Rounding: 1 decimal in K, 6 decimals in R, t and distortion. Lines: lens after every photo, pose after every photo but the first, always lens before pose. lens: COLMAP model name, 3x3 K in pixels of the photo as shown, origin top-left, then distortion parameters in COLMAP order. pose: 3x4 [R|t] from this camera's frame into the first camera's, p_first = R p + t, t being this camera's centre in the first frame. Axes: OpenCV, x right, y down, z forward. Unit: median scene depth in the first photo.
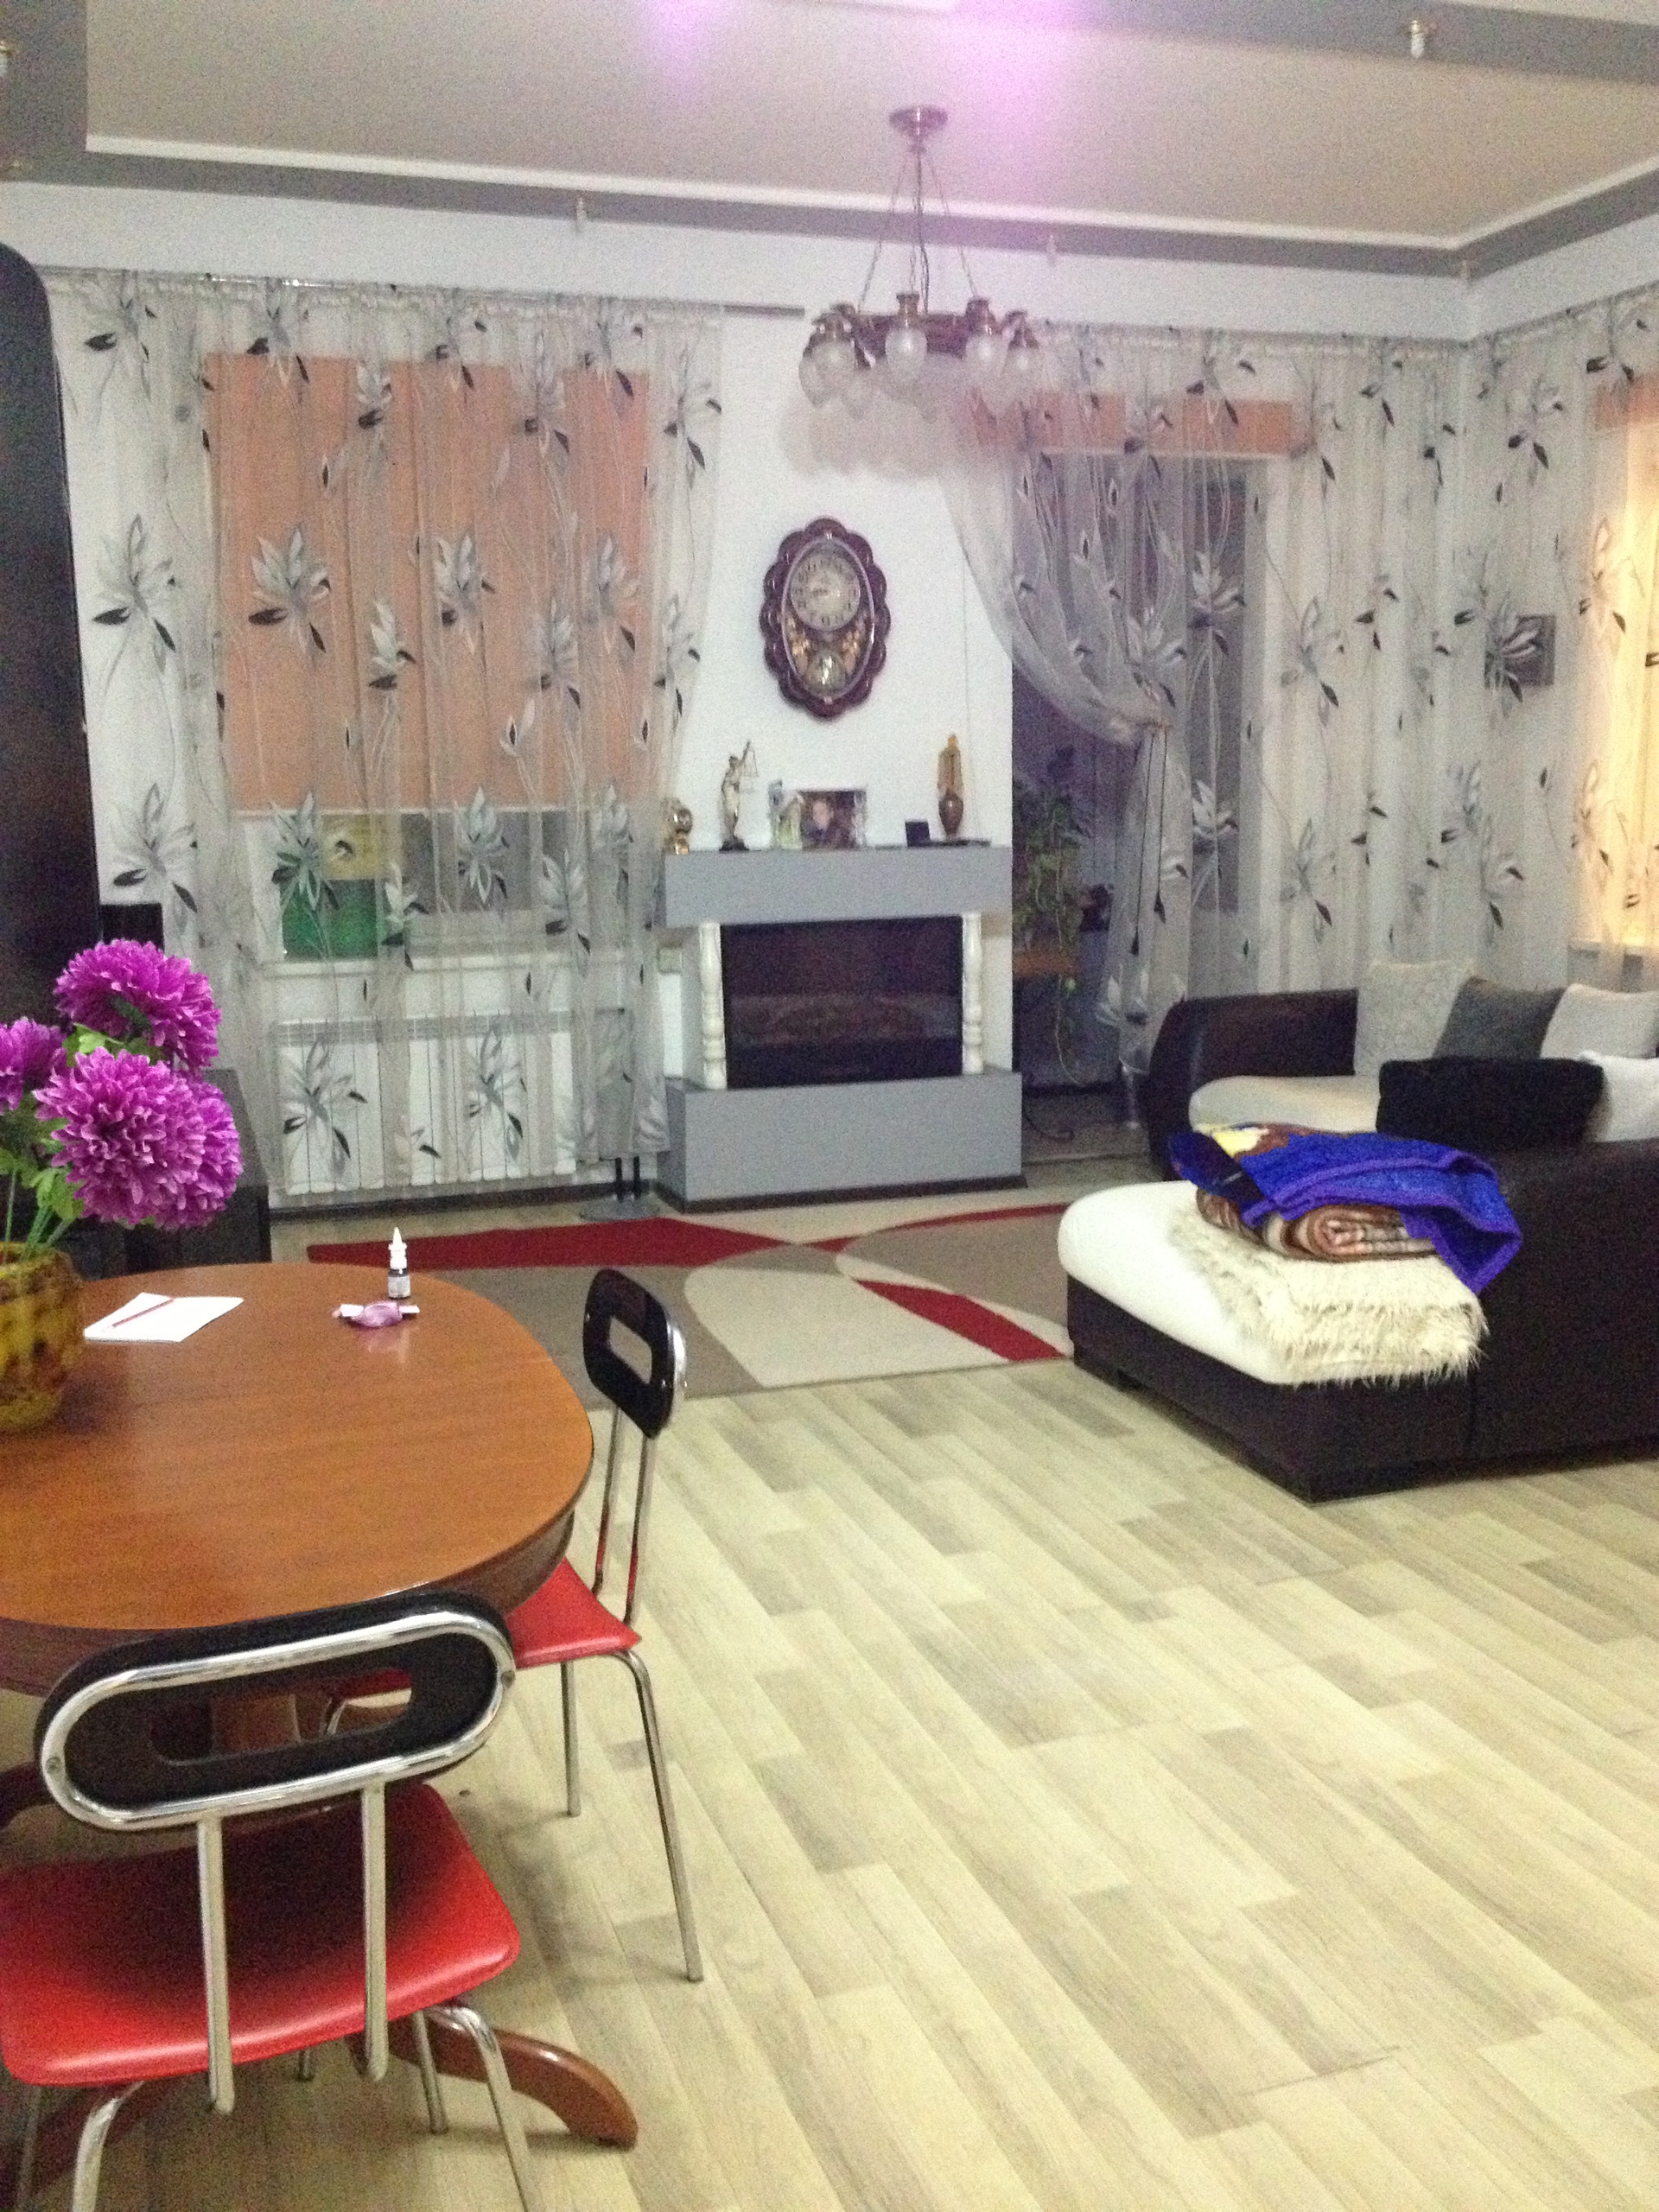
lens RADIAL K [[2179.7, 0, 829.5], [0, 2179.7, 1106.0], [0, 0, 1]] dist [0.133482, -0.285735]
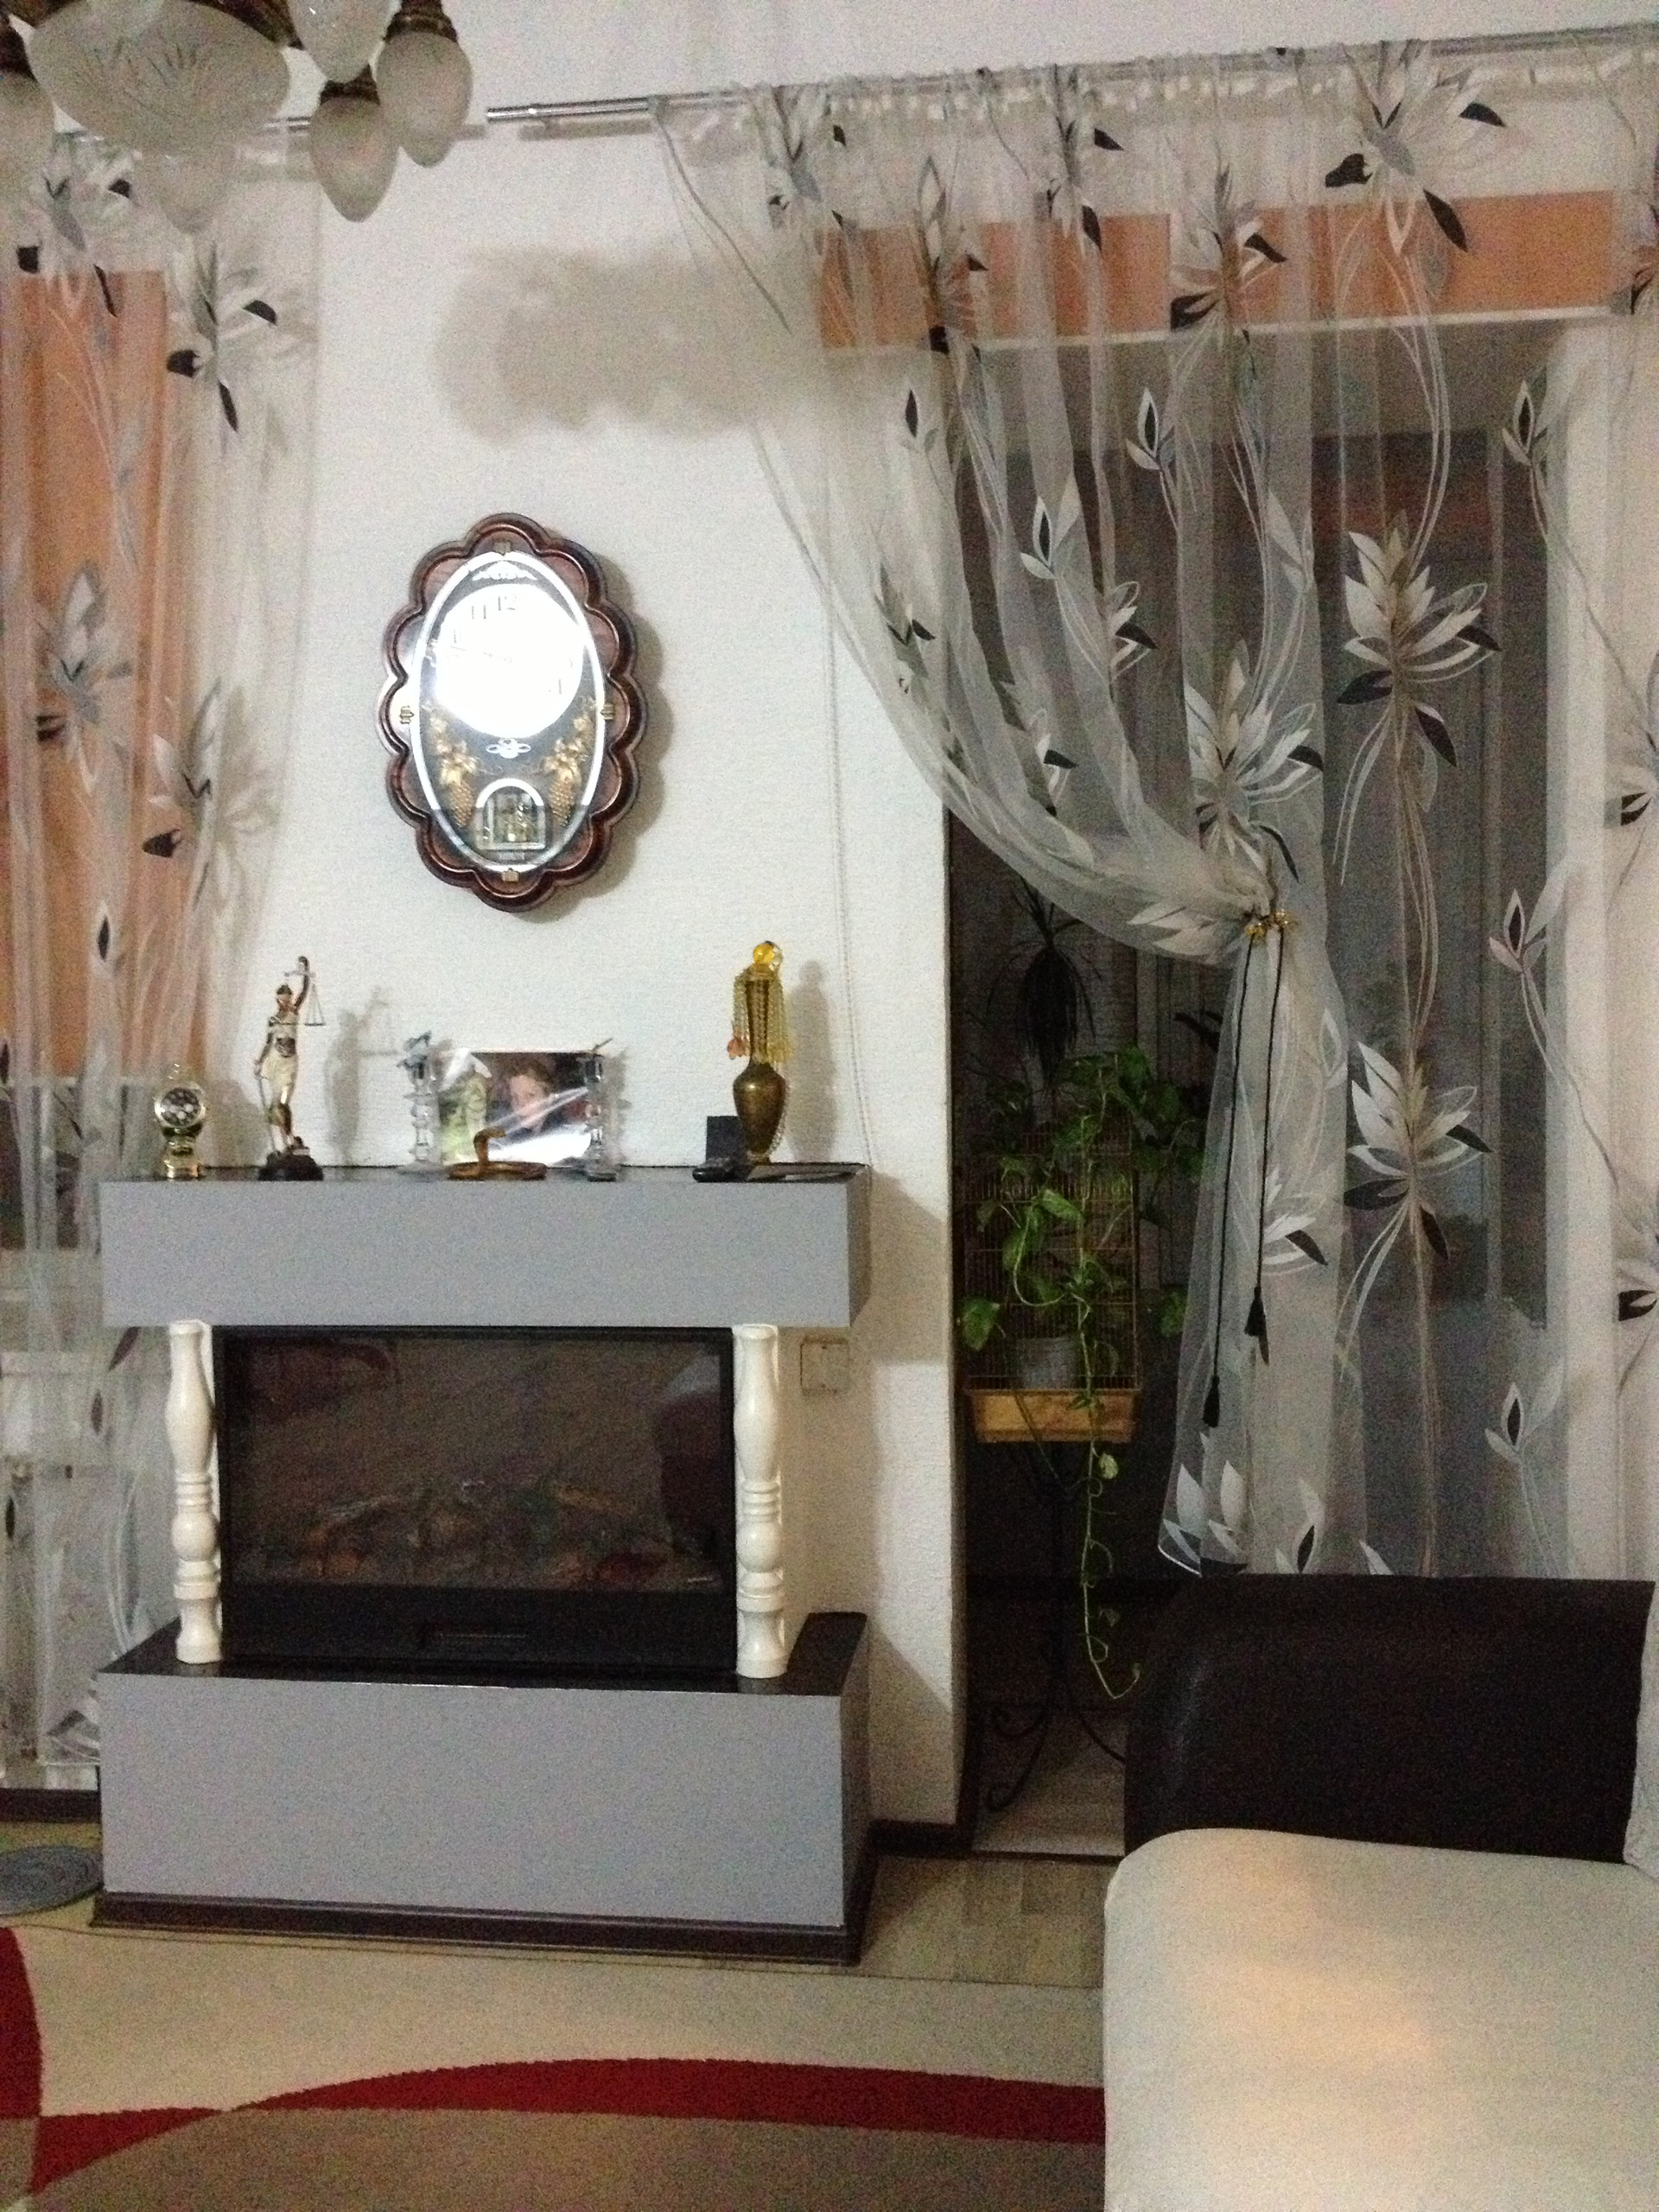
lens RADIAL K [[2179.7, 0, 829.5], [0, 2179.7, 1106.0], [0, 0, 1]] dist [0.133482, -0.285735]
pose [[0.900100, 0.023194, -0.435065, 0.268526], [-0.064335, 0.994711, -0.080074, -0.095202], [0.430906, 0.100064, 0.896832, 0.570238]]
